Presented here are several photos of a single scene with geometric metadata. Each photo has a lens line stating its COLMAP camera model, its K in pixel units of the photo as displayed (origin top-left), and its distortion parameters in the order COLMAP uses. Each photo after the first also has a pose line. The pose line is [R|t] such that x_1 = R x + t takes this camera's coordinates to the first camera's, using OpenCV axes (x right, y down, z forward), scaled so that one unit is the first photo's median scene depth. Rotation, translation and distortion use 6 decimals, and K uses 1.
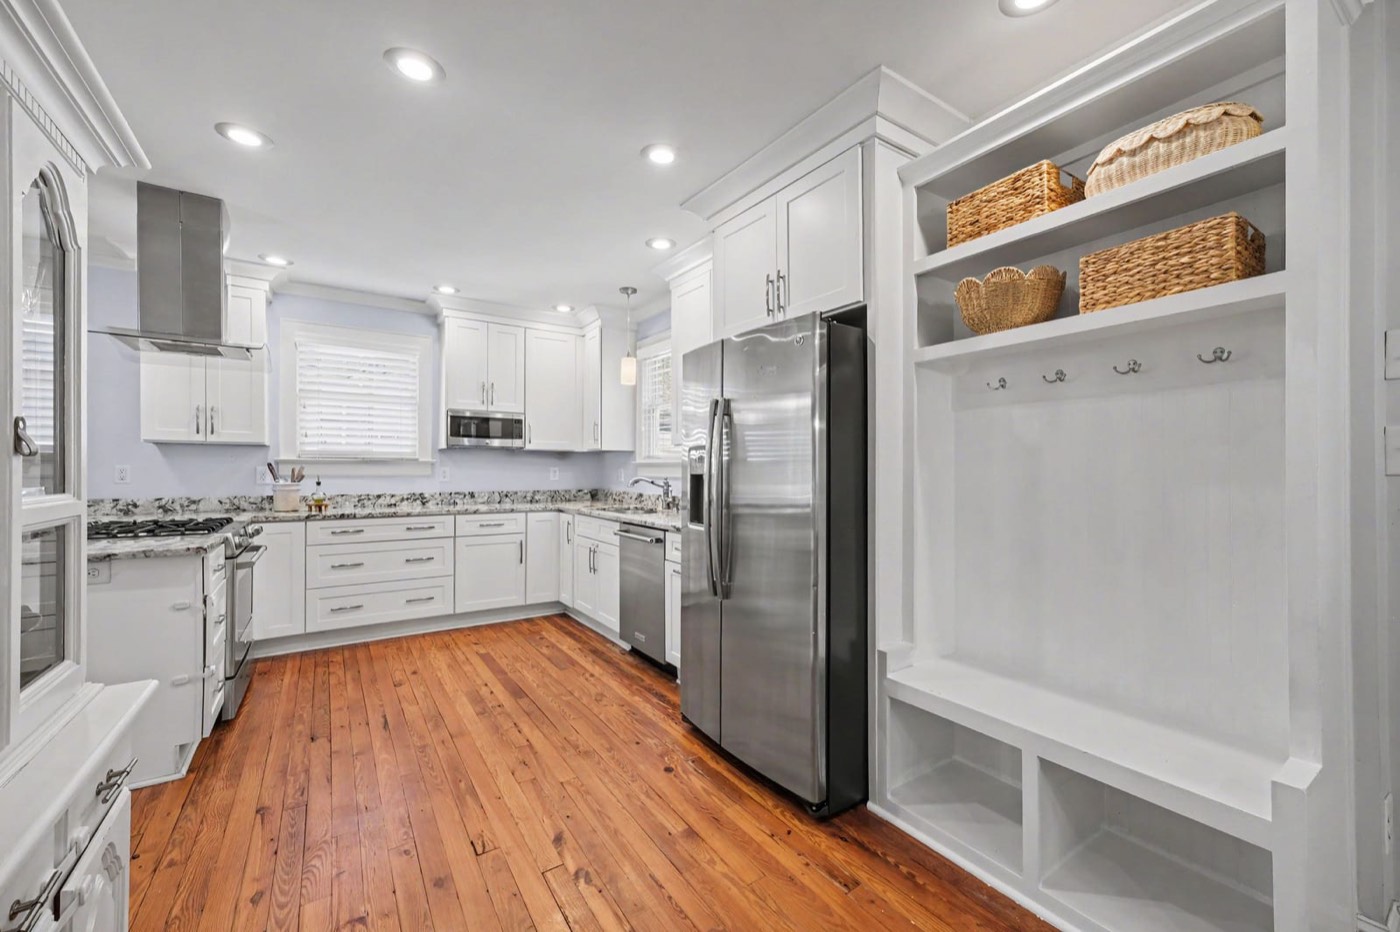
lens RADIAL K [[566.0, 0, 691.2], [0, 566.0, 466.5], [0, 0, 1]] dist [0.010912, -0.000071]
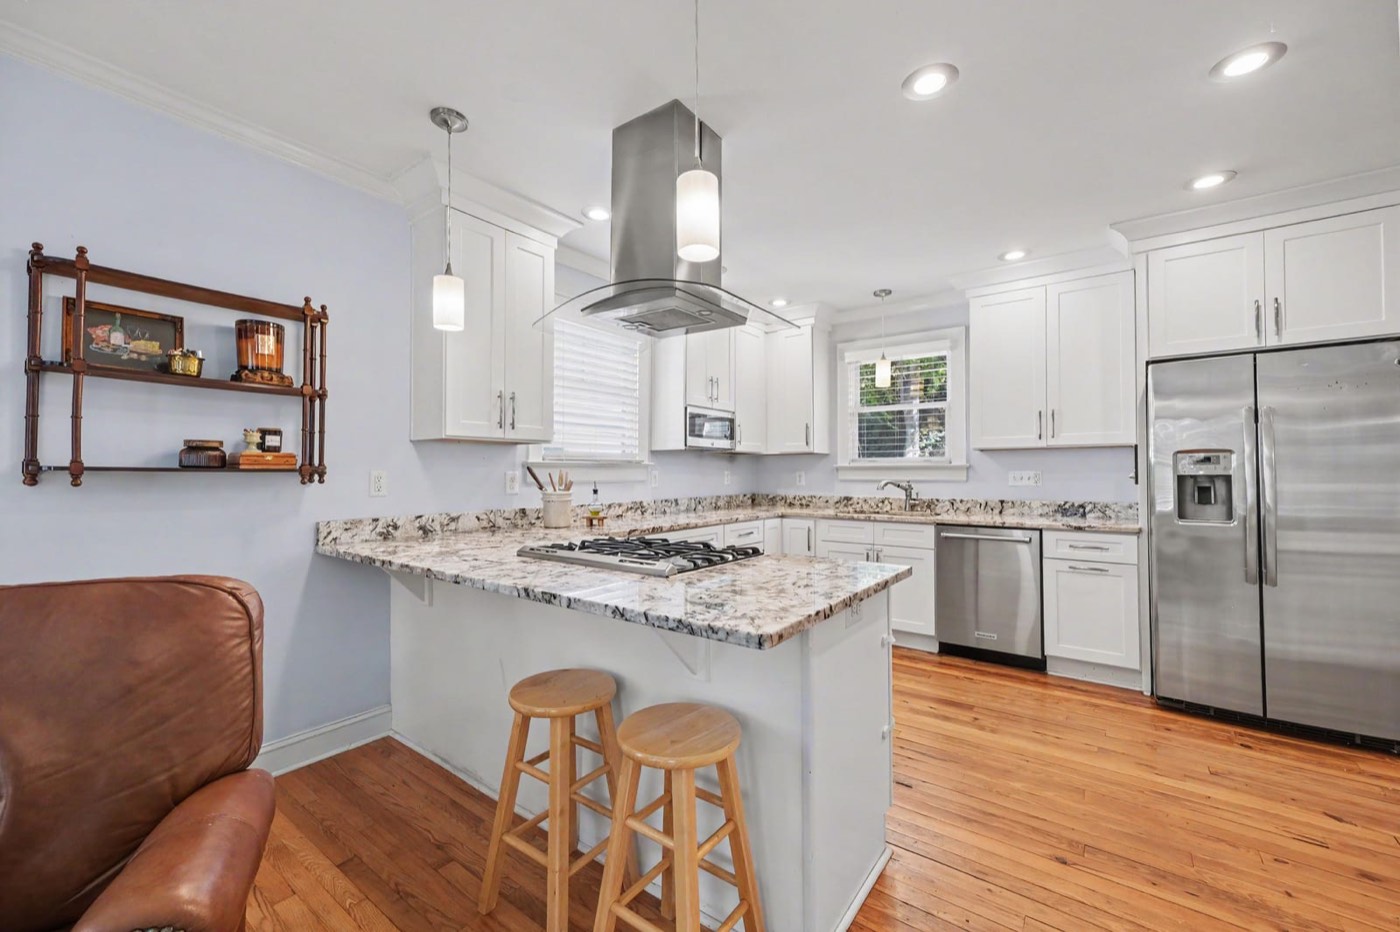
lens RADIAL K [[566.0, 0, 693.5], [0, 566.0, 468.9], [0, 0, 1]] dist [0.010912, -0.000071]
pose [[0.937585, -0.003914, 0.347733, -0.791339], [0.004884, 0.999986, -0.001915, -0.000363], [-0.347721, 0.003494, 0.937592, 0.188516]]
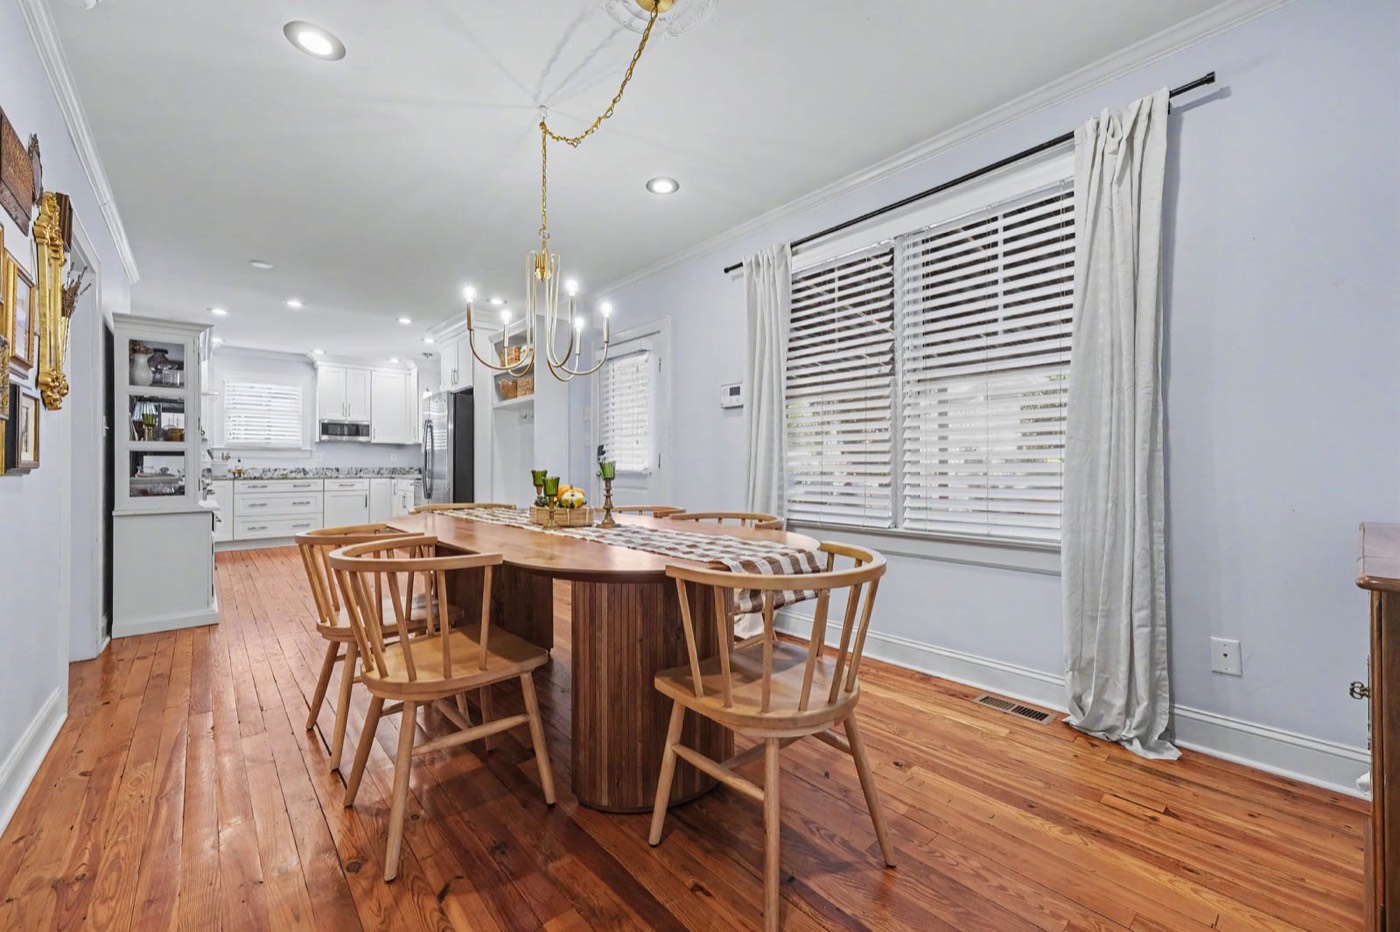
lens RADIAL K [[566.0, 0, 703.1], [0, 566.0, 462.5], [0, 0, 1]] dist [0.010912, -0.000071]
pose [[0.989675, -0.005629, 0.143222, 0.522223], [0.006133, 0.999976, -0.003079, 0.048222], [-0.143201, 0.003926, 0.989686, -0.965036]]
